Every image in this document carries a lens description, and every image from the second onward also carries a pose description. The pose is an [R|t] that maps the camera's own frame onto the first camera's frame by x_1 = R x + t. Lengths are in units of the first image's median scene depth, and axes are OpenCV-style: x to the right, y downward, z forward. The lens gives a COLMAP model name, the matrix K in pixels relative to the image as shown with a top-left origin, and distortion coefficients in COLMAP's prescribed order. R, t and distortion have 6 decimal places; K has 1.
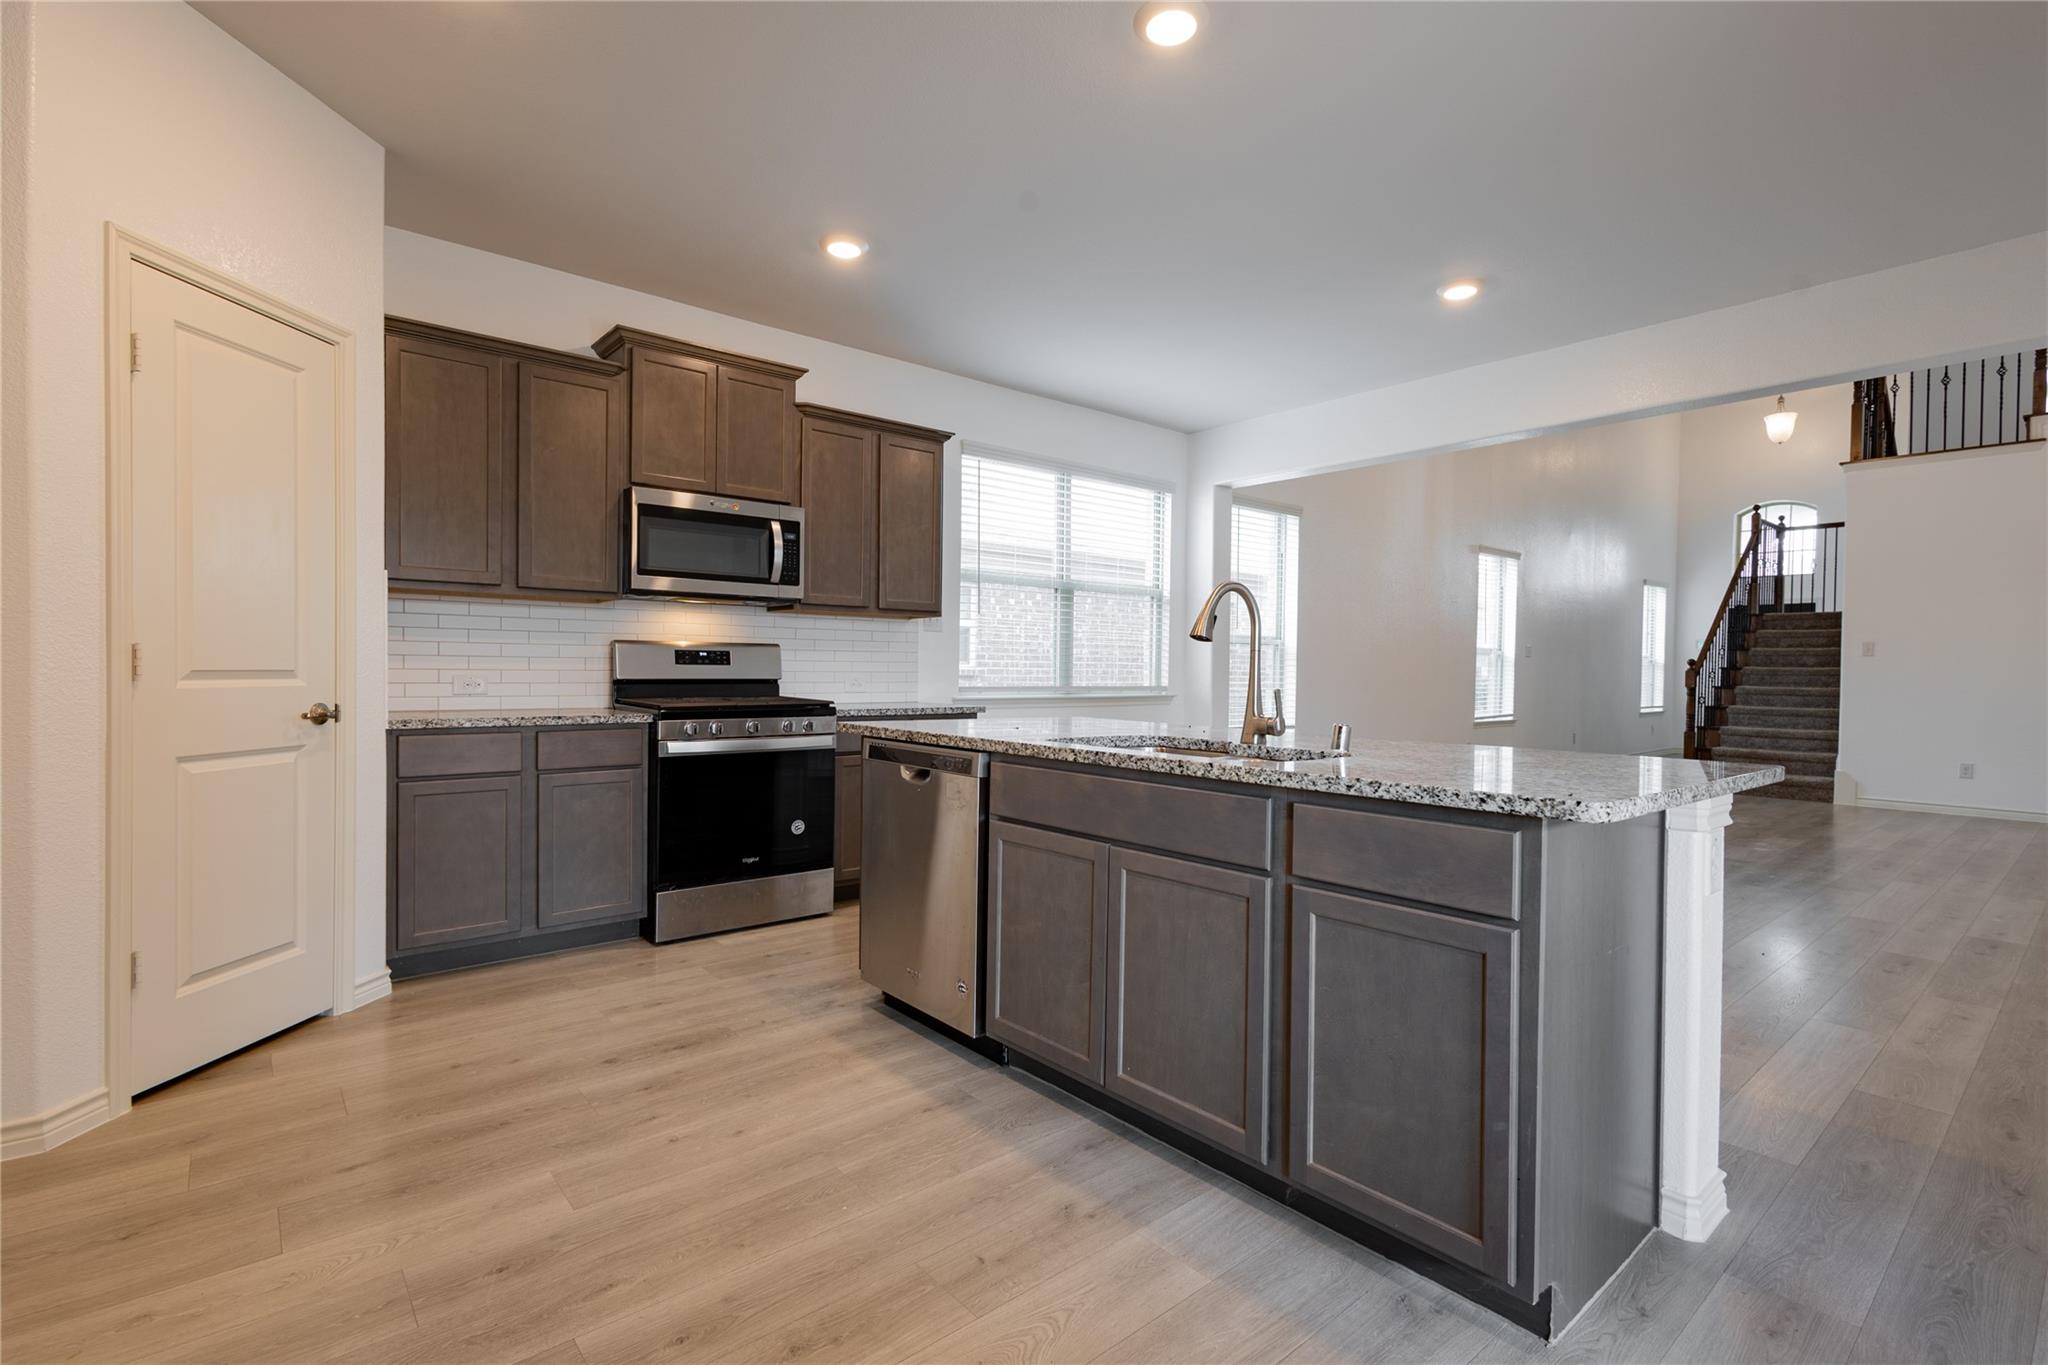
lens RADIAL K [[946.5, 0, 1024.0], [0, 946.5, 682.5], [0, 0, 1]] dist [0.004050, 0.000054]
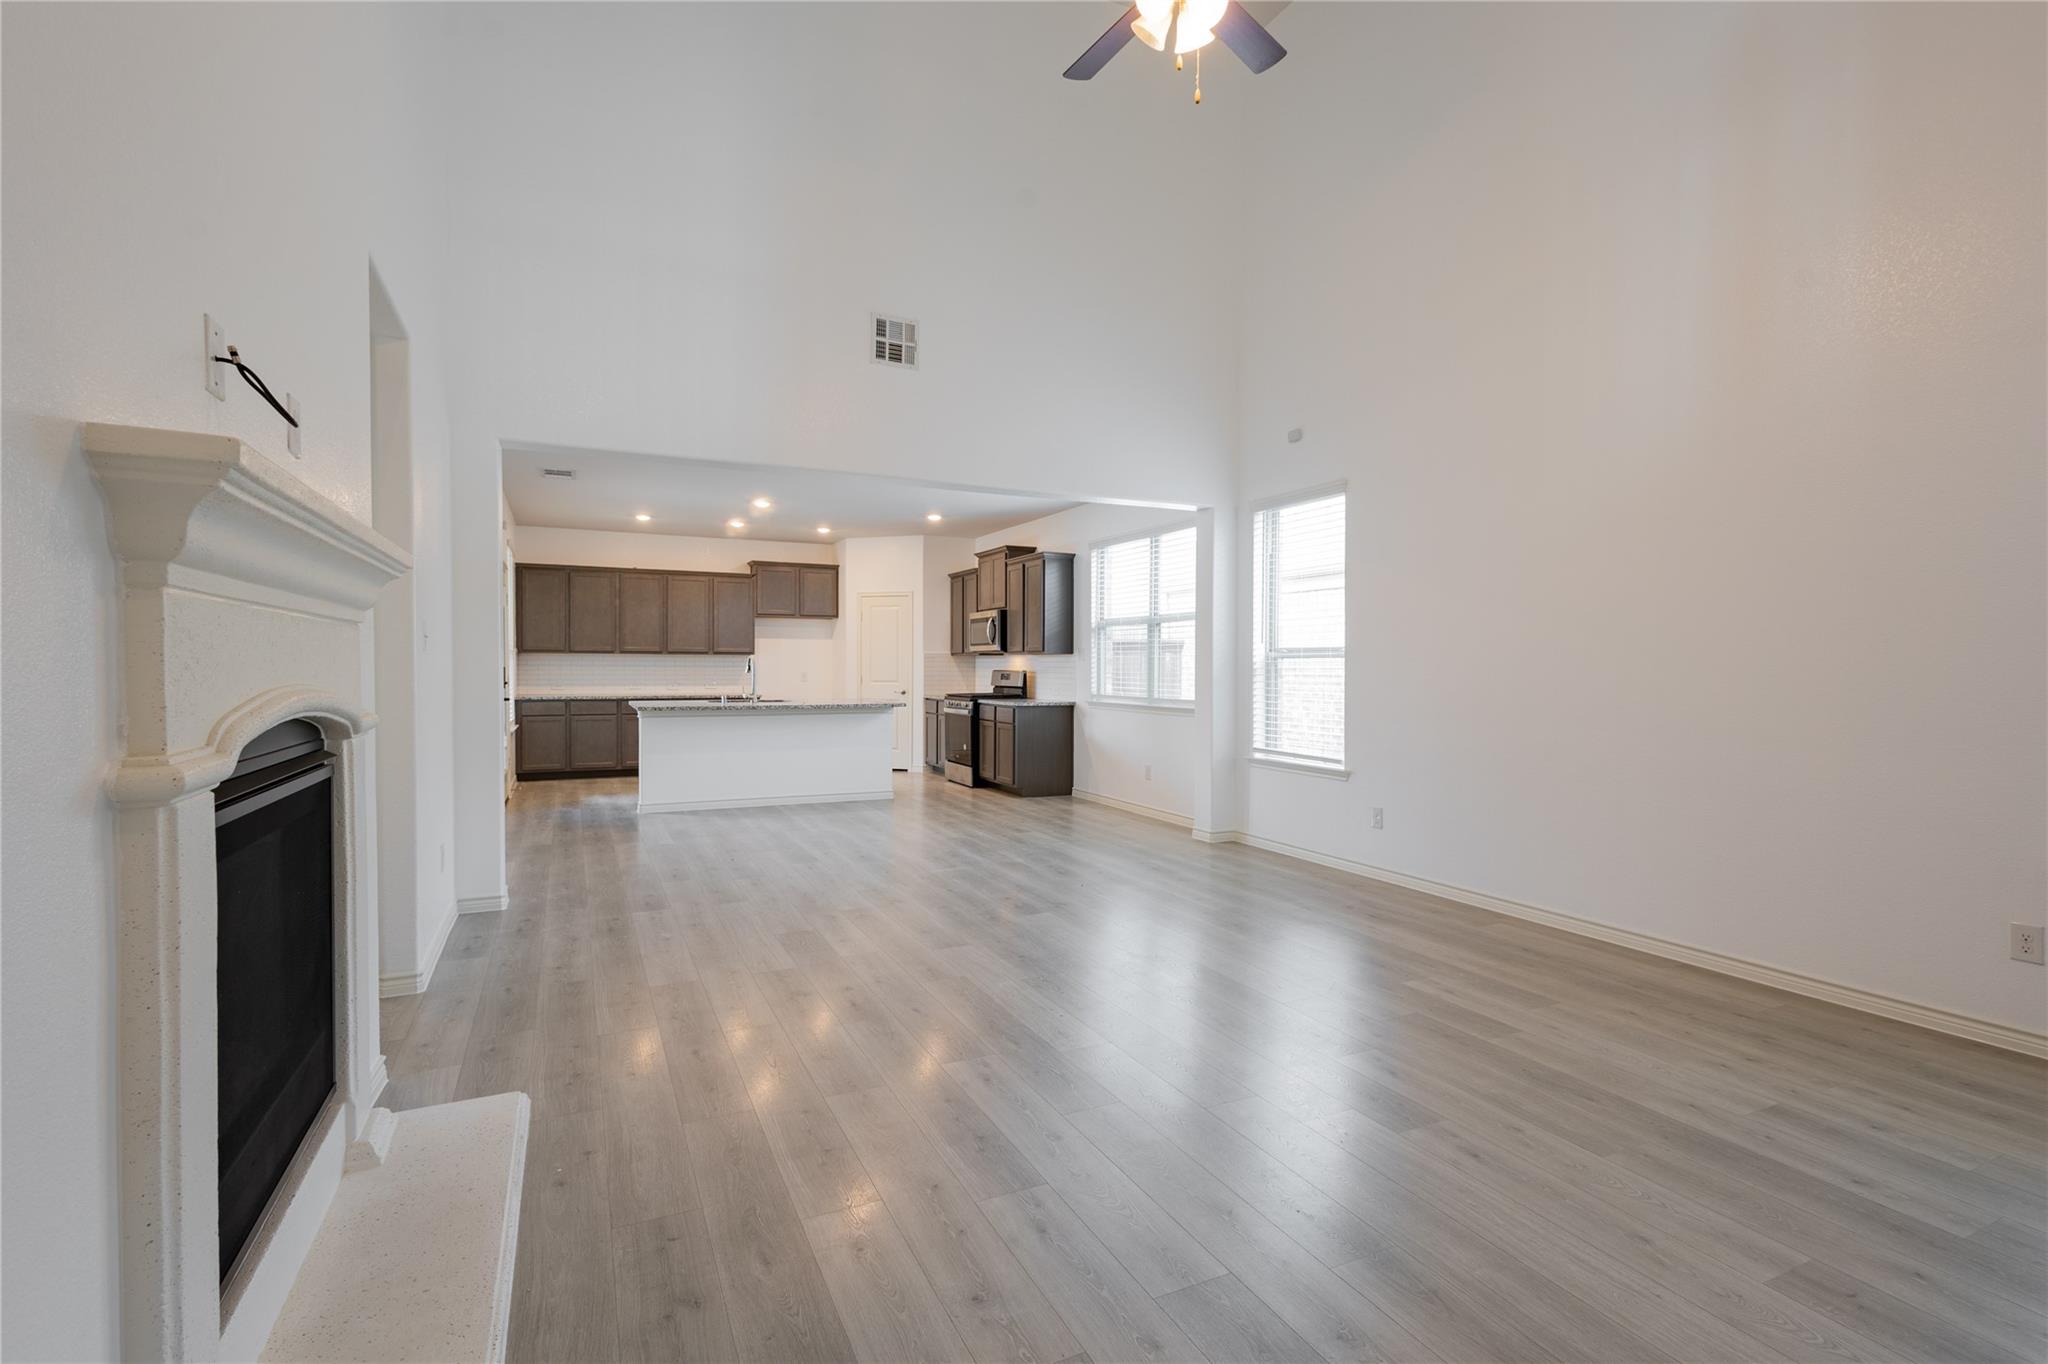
lens RADIAL K [[946.5, 0, 1024.0], [0, 946.5, 682.0], [0, 0, 1]] dist [0.004050, 0.000054]
pose [[-0.245389, 0.003622, -0.969418, 1.354814], [-0.021410, 0.999729, 0.009155, -0.024904], [0.969188, 0.023002, -0.245245, 1.135233]]
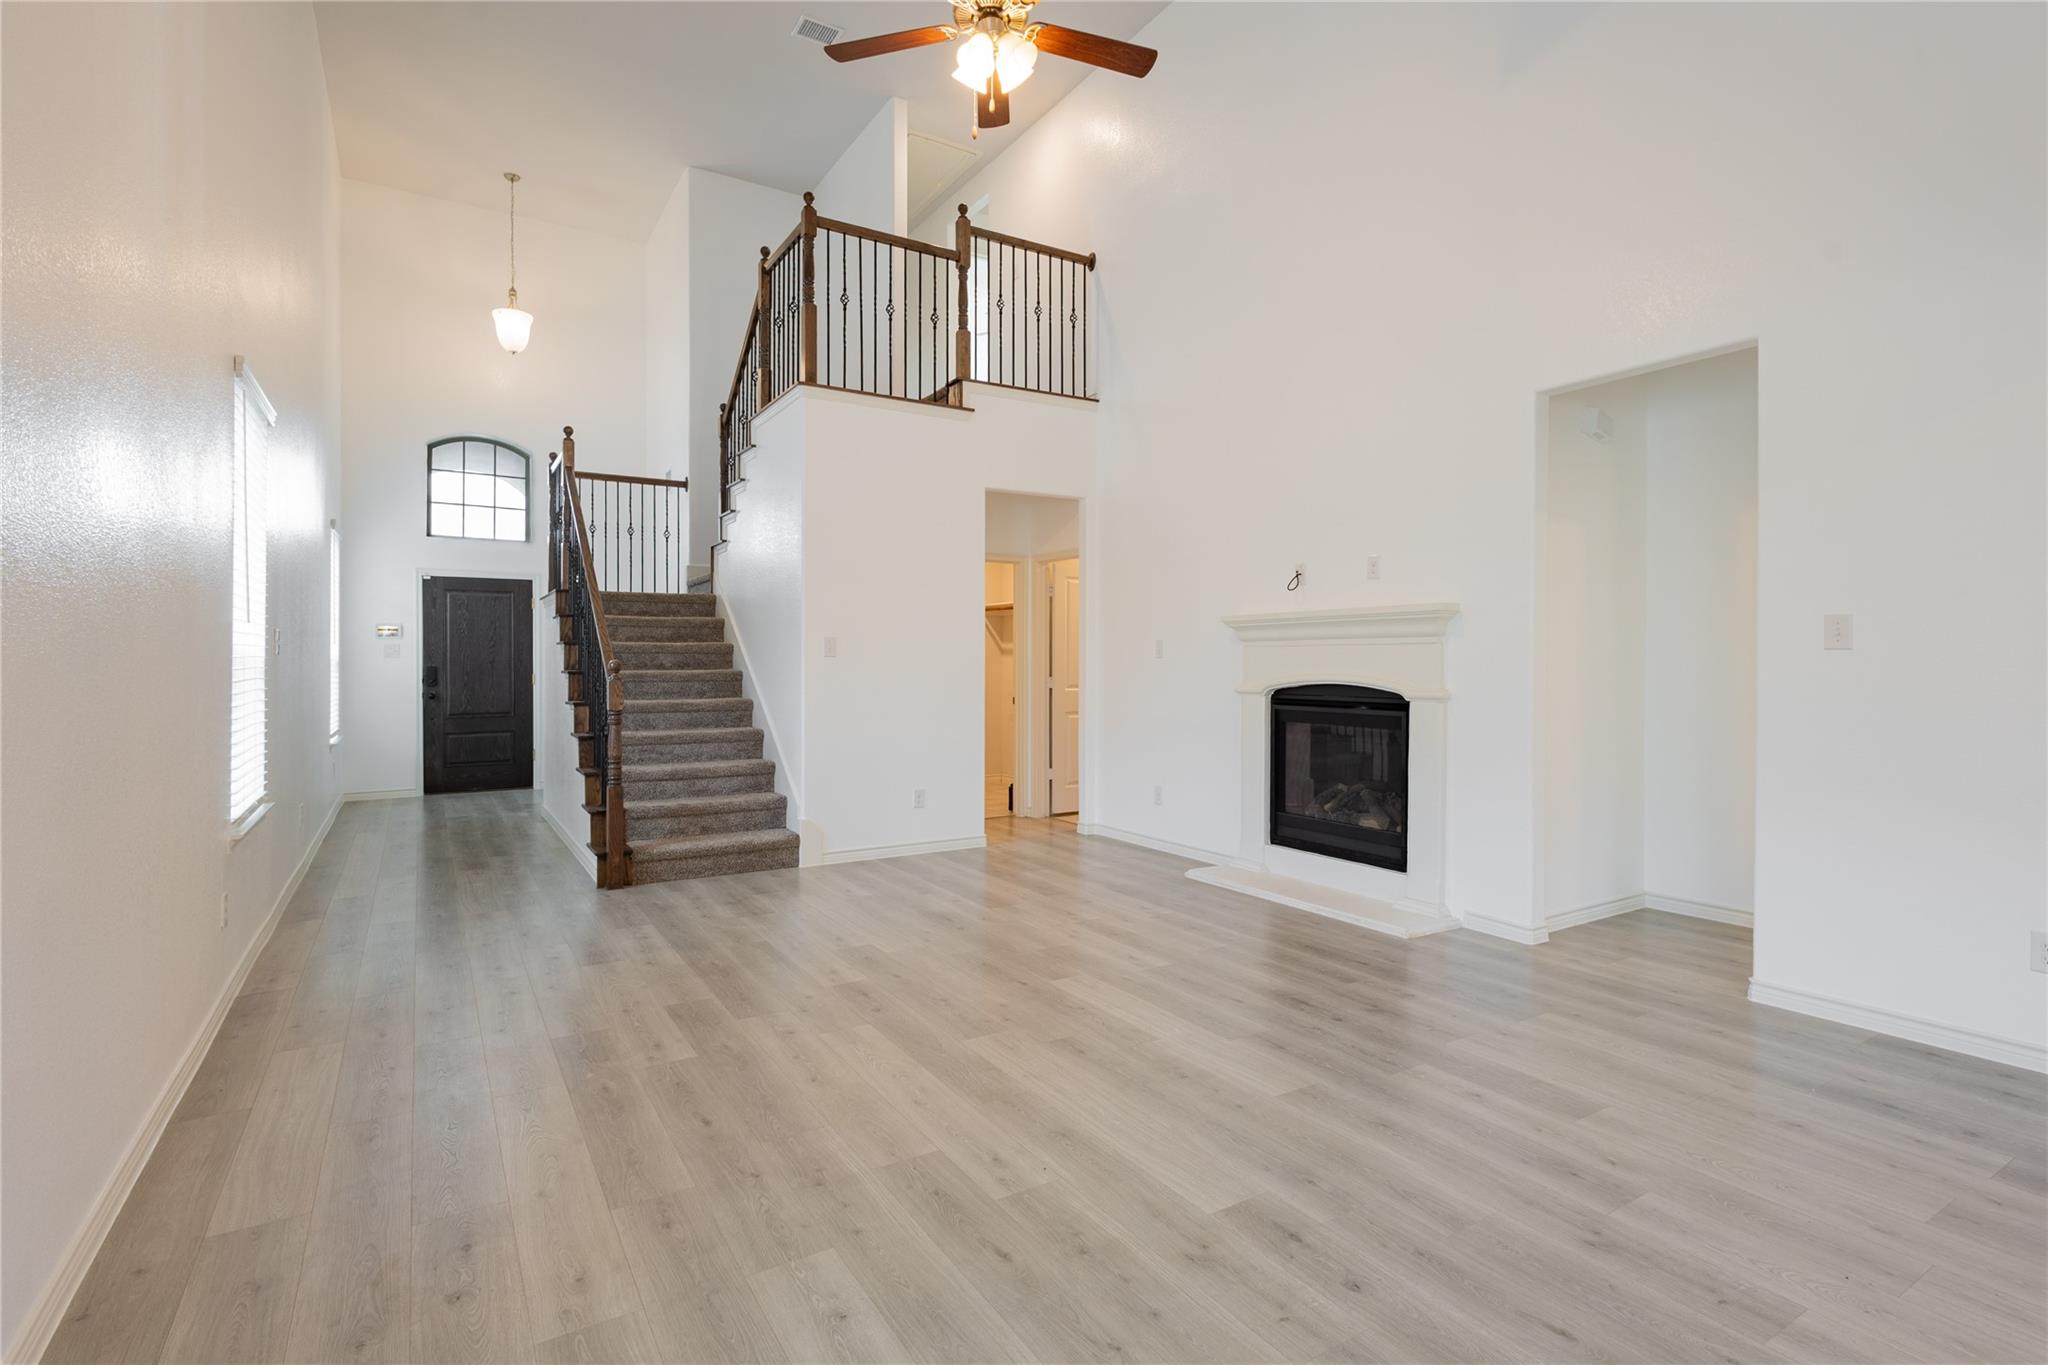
lens RADIAL K [[971.3, 0, 1027.4], [0, 971.3, 672.7], [0, 0, 1]] dist [-0.003310, -0.000571]
pose [[0.138428, -0.021435, 0.990141, 0.228481], [0.016050, 0.999683, 0.019397, -0.036403], [-0.990242, 0.013207, 0.138728, 0.982584]]
